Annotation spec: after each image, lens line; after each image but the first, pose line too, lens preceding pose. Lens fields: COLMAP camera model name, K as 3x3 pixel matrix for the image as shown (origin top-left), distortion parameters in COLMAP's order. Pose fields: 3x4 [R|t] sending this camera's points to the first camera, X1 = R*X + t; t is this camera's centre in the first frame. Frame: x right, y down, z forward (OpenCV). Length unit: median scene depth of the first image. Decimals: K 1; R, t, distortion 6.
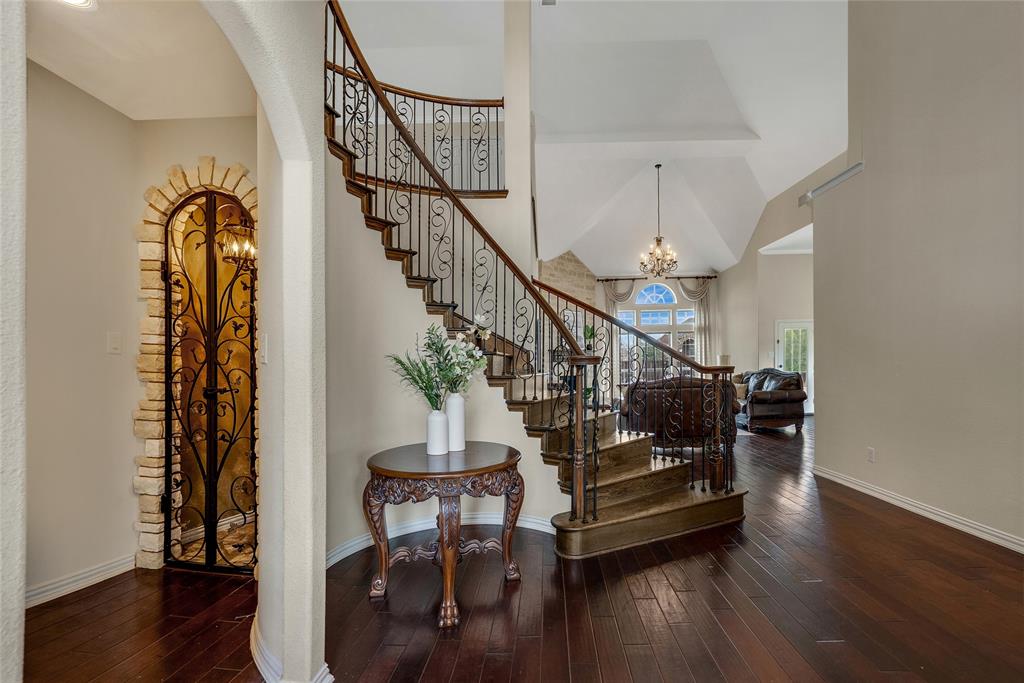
lens RADIAL K [[434.6, 0, 515.2], [0, 434.6, 370.4], [0, 0, 1]] dist [-0.000054, -0.000025]
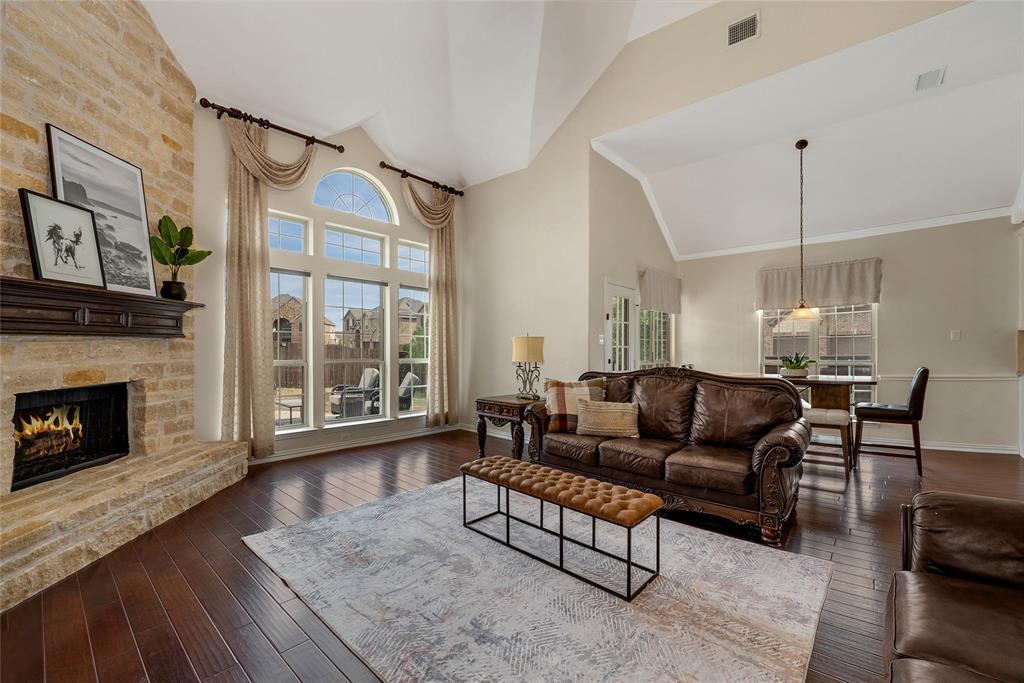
lens RADIAL K [[423.0, 0, 530.9], [0, 423.0, 355.9], [0, 0, 1]] dist [-0.016435, 0.000159]
pose [[0.592816, -0.002980, 0.805332, 0.082362], [-0.012278, 0.999843, 0.012738, -0.017329], [-0.805244, -0.017439, 0.592687, 0.622601]]
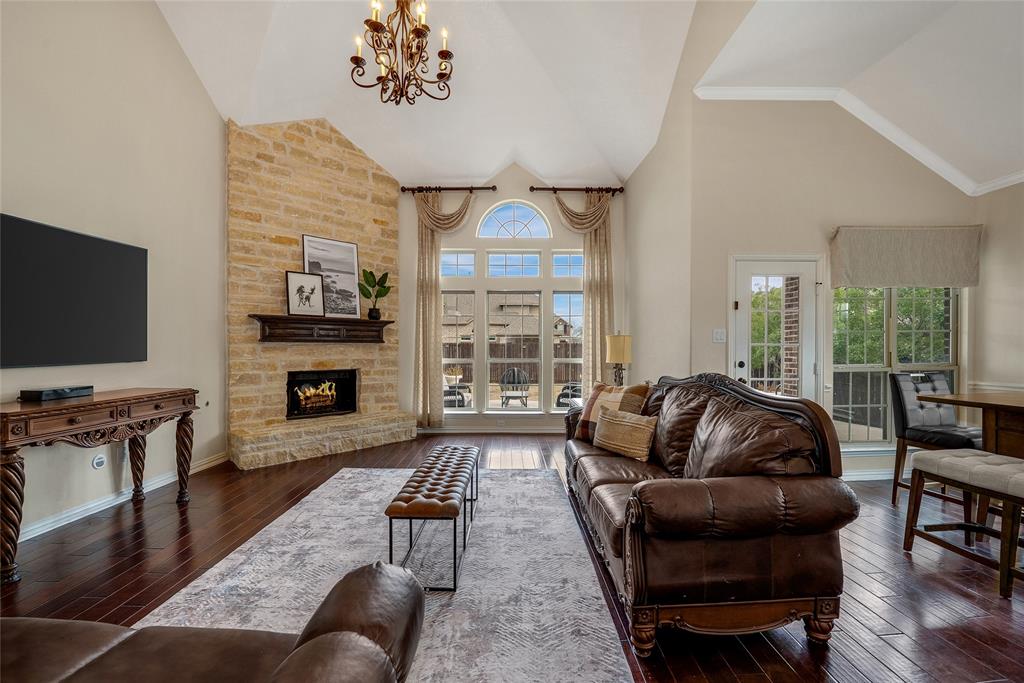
lens RADIAL K [[433.1, 0, 510.4], [0, 433.1, 348.7], [0, 0, 1]] dist [-0.012056, 0.000136]
pose [[0.996794, 0.012692, 0.078998, 0.291997], [-0.012501, 0.999918, -0.002914, -0.017275], [-0.079029, 0.001917, 0.996871, 0.493753]]
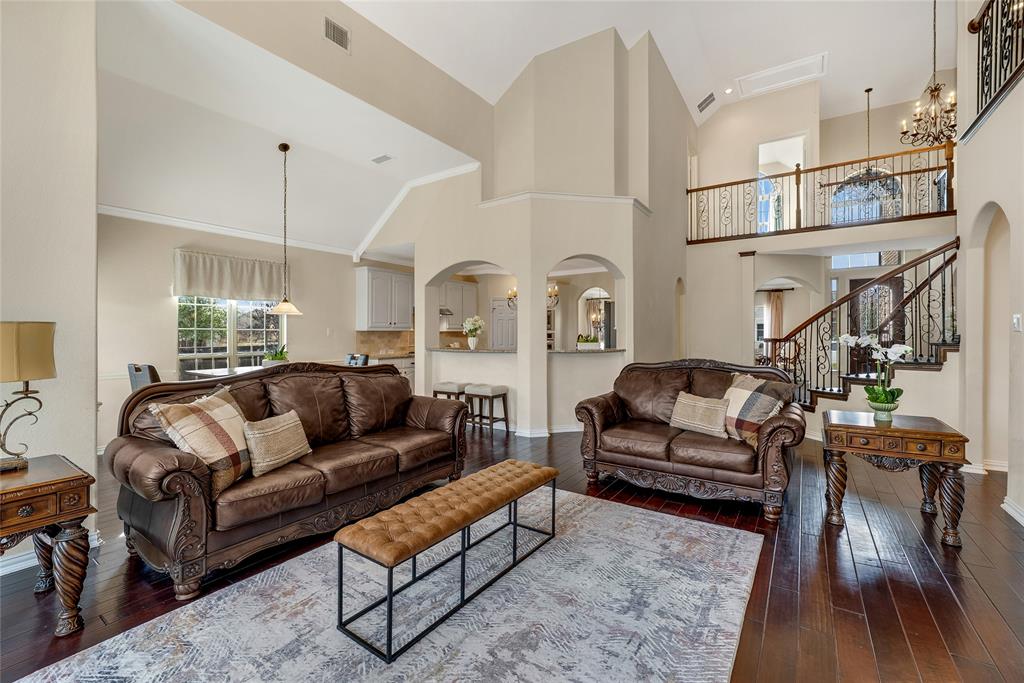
lens RADIAL K [[413.3, 0, 507.5], [0, 413.3, 325.2], [0, 0, 1]] dist [-0.001799, -0.000356]
pose [[-0.854845, 0.033518, 0.517800, 0.154131], [0.018466, 0.999245, -0.034196, -0.019125], [-0.518555, -0.019670, -0.854818, 0.909670]]
